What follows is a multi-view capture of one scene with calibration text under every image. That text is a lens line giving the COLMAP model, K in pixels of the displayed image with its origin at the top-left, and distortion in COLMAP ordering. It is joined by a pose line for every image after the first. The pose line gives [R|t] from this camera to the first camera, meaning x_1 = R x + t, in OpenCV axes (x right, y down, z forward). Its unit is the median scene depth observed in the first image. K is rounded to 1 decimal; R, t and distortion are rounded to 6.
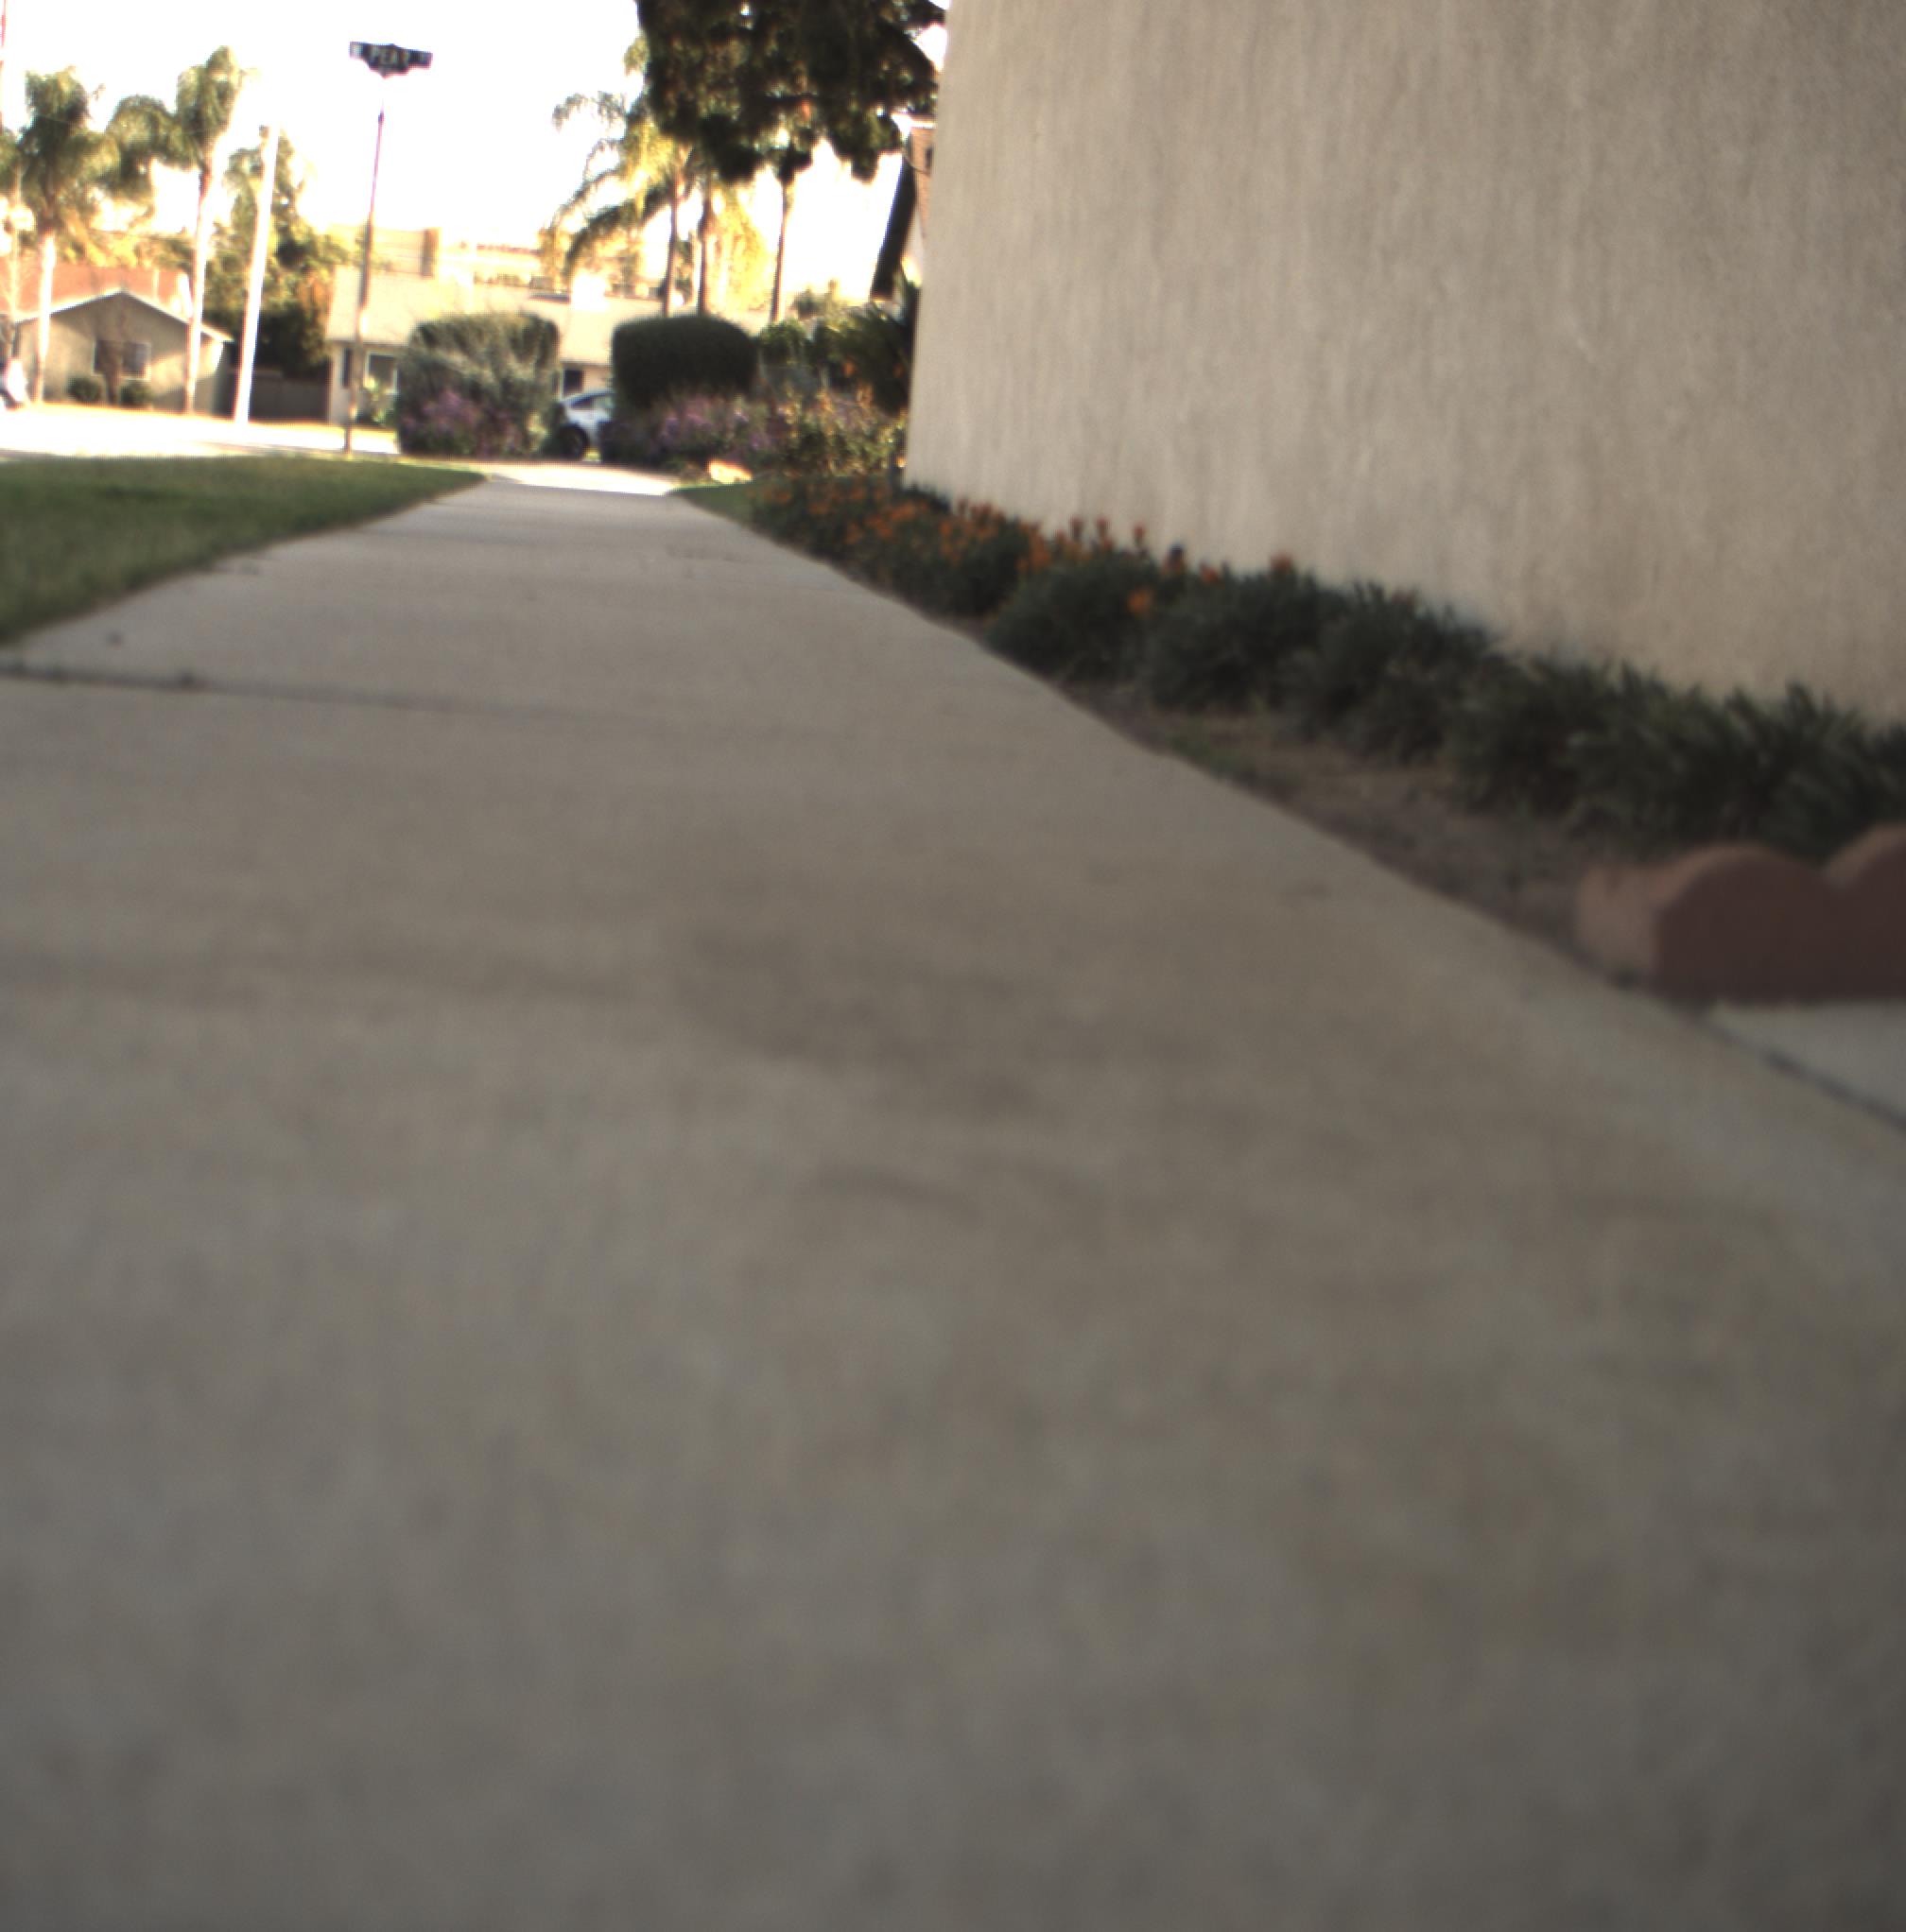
lens RADIAL K [[4945.0, 0, 953.0], [0, 4945.0, 966.0], [0, 0, 1]] dist [-0.208309, 1.055667]
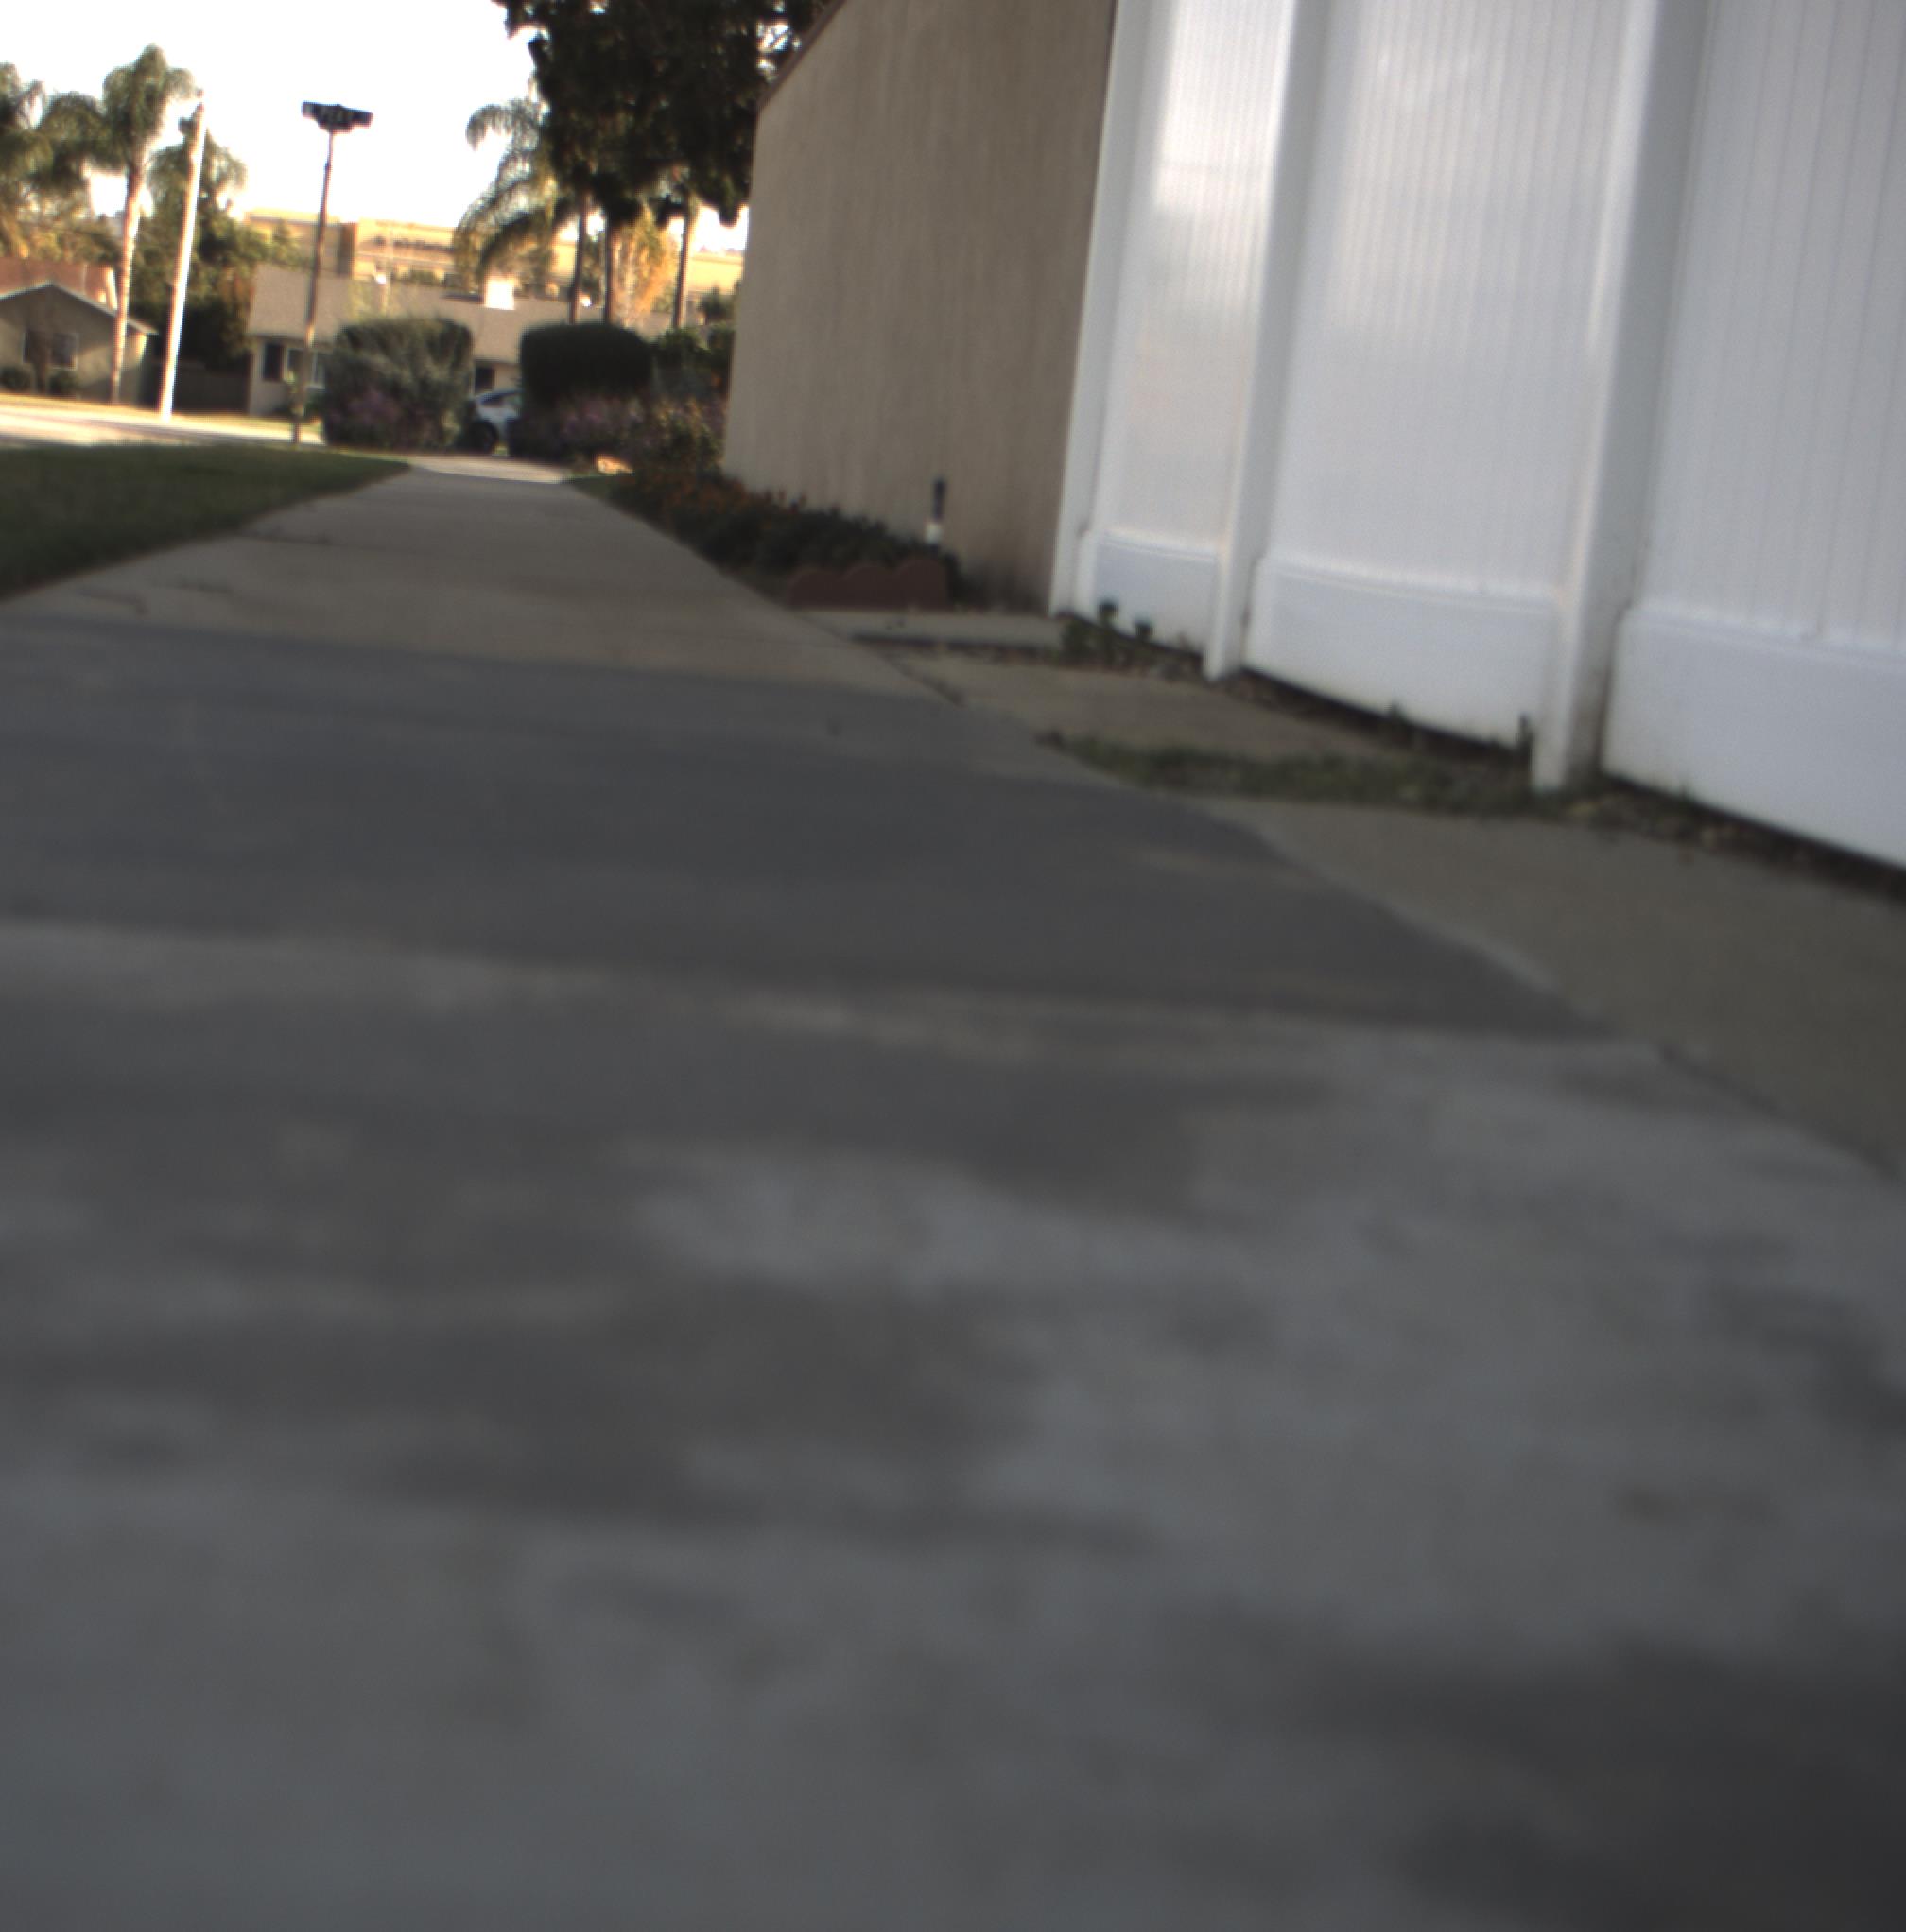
lens RADIAL K [[4945.0, 0, 953.0], [0, 4945.0, 966.0], [0, 0, 1]] dist [-0.208309, 1.055667]
pose [[0.999690, 0.015130, 0.019780, 0.004220], [-0.015127, 0.999886, -0.000322, 0.005709], [-0.019783, 0.000022, 0.999804, -0.055252]]
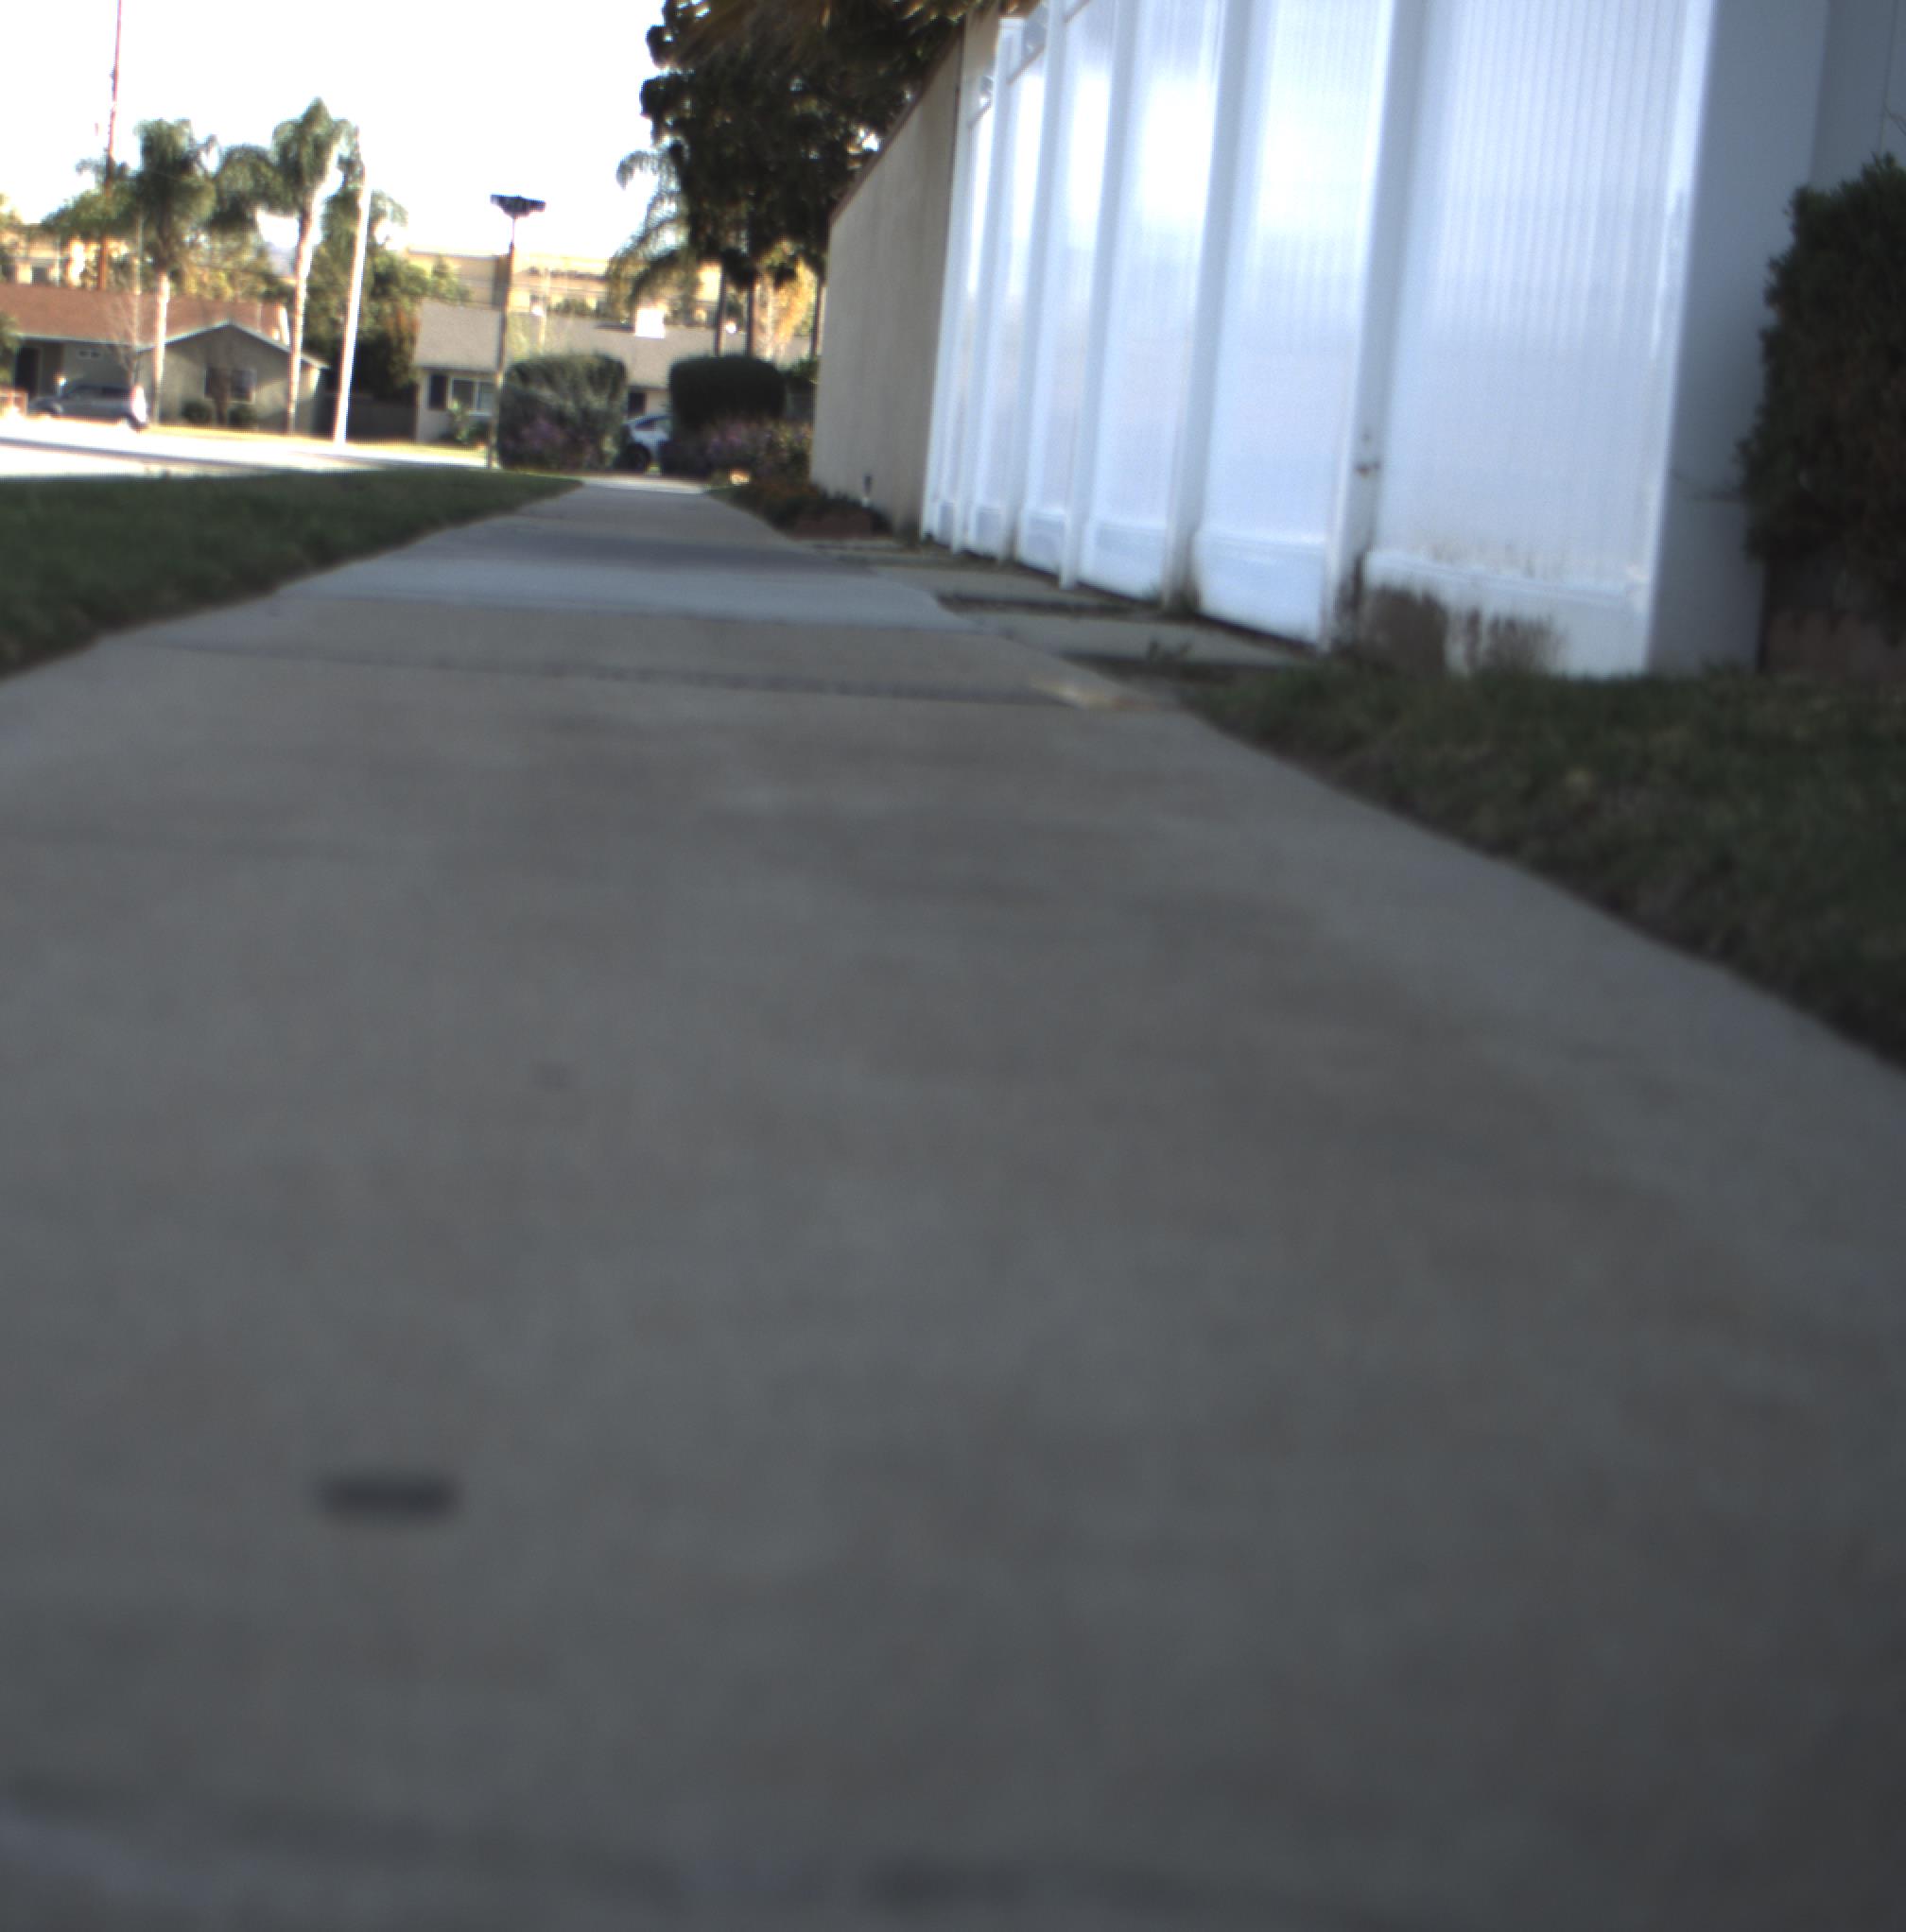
lens RADIAL K [[4945.0, 0, 953.0], [0, 4945.0, 966.0], [0, 0, 1]] dist [-0.208309, 1.055667]
pose [[0.999912, -0.003113, -0.012931, 0.010131], [0.003079, 0.999992, -0.002691, 0.014242], [0.012939, 0.002651, 0.999913, -0.136008]]
